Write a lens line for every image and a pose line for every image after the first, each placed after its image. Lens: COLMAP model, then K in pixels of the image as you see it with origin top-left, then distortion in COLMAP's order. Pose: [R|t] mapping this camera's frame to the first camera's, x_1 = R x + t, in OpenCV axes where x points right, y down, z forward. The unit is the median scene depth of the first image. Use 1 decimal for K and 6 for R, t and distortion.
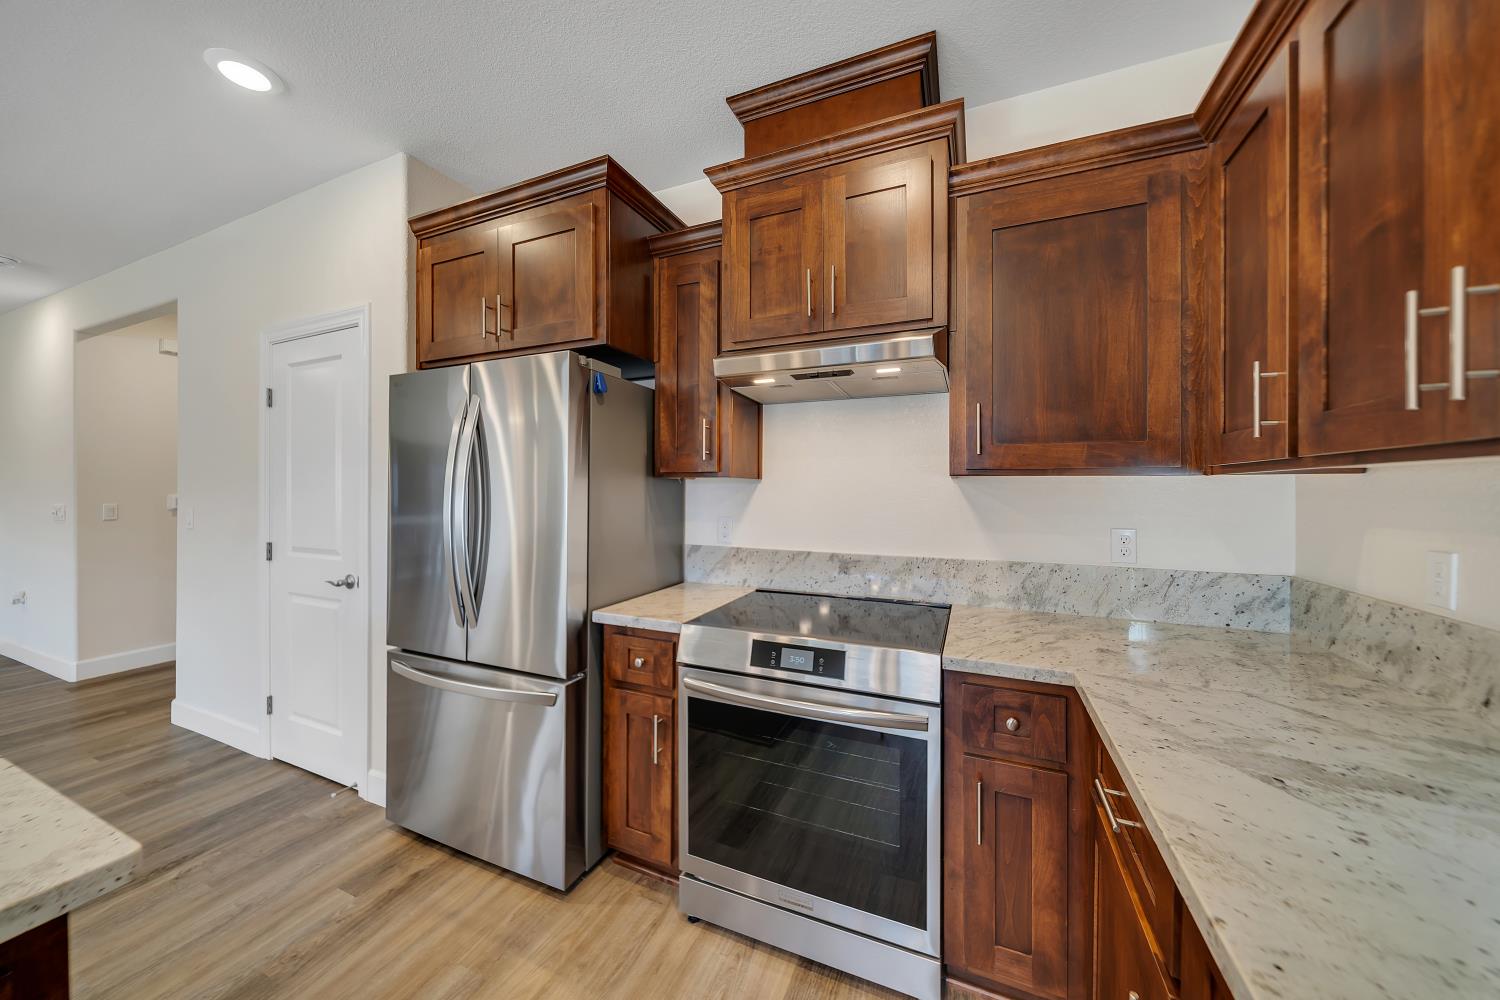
lens RADIAL K [[515.4, 0, 750.2], [0, 515.4, 486.8], [0, 0, 1]] dist [0.000108, 0.000004]
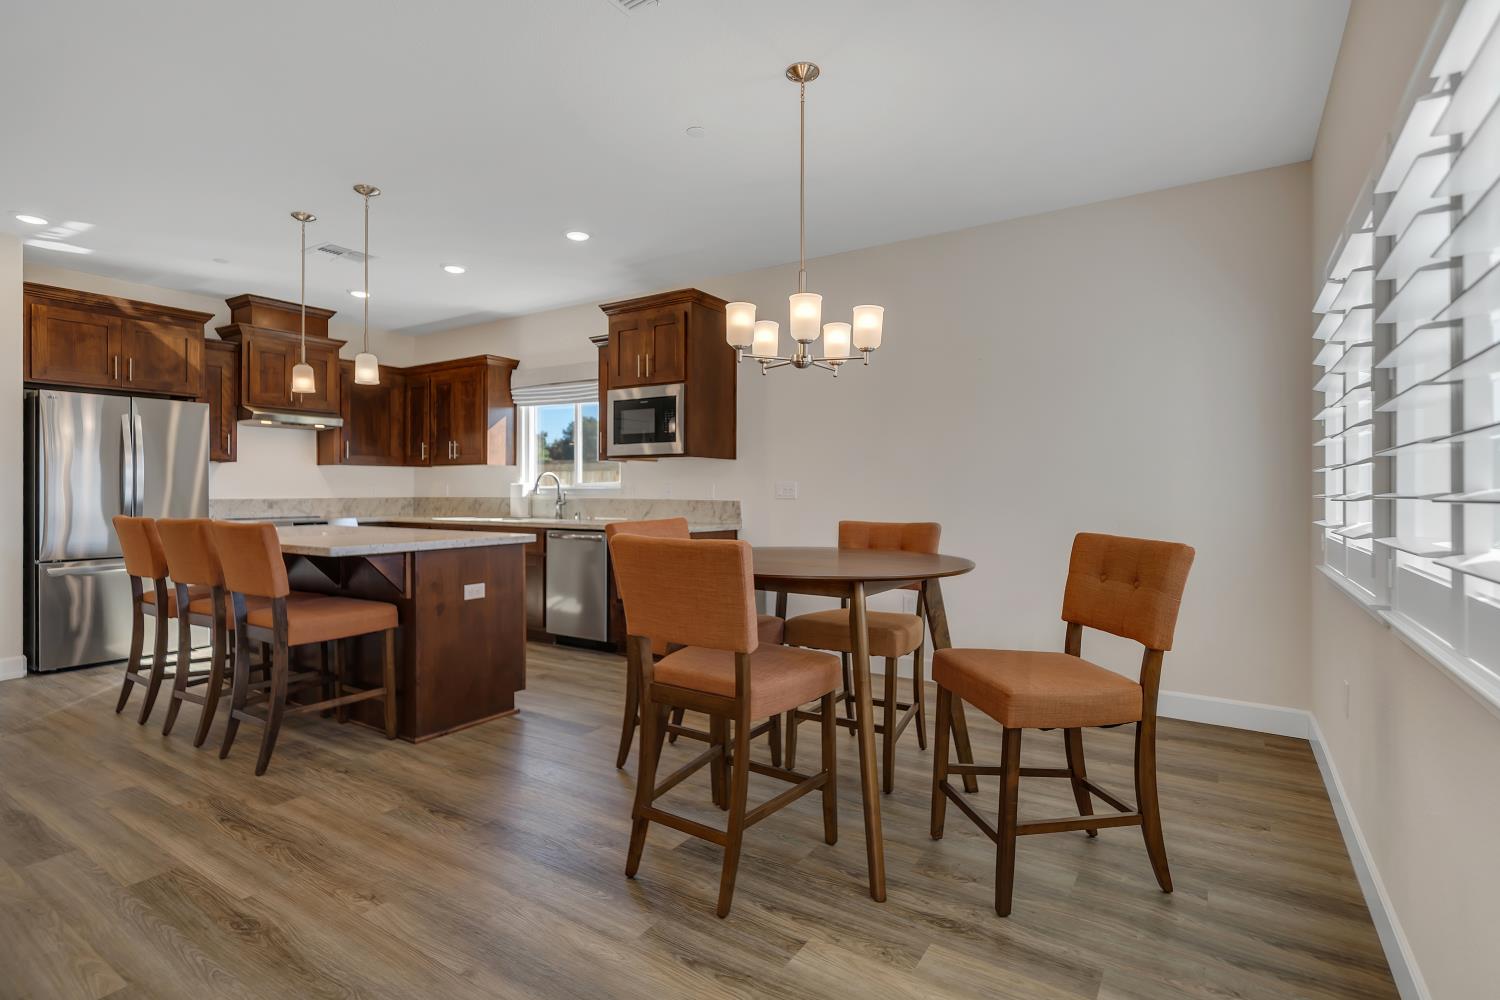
lens RADIAL K [[720.2, 0, 742.5], [0, 720.2, 492.6], [0, 0, 1]] dist [-0.001631, -0.000058]
pose [[0.167740, -0.006107, 0.985812, -2.982992], [0.000084, 0.999981, 0.006180, 0.101057], [-0.985831, -0.000954, 0.167737, -1.774516]]
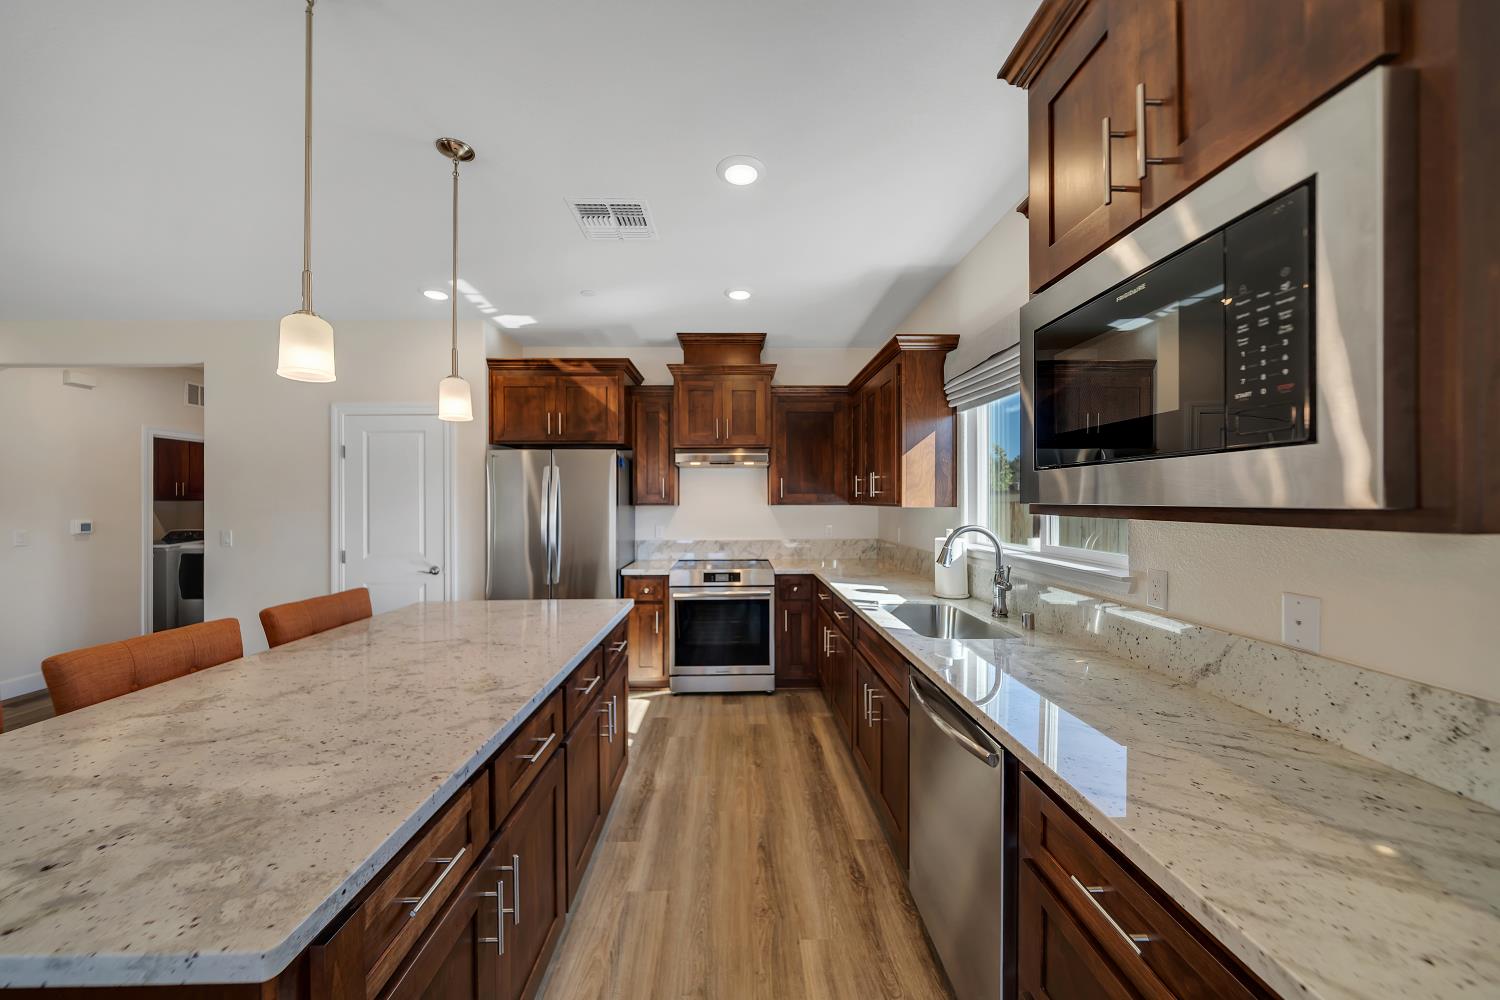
lens RADIAL K [[517.8, 0, 747.7], [0, 517.8, 504.3], [0, 0, 1]] dist [-0.005657, 0.000074]
pose [[0.905554, -0.010637, 0.424098, -0.760764], [0.006886, 0.999922, 0.010376, -0.049722], [-0.424176, -0.006476, 0.905557, -1.199056]]
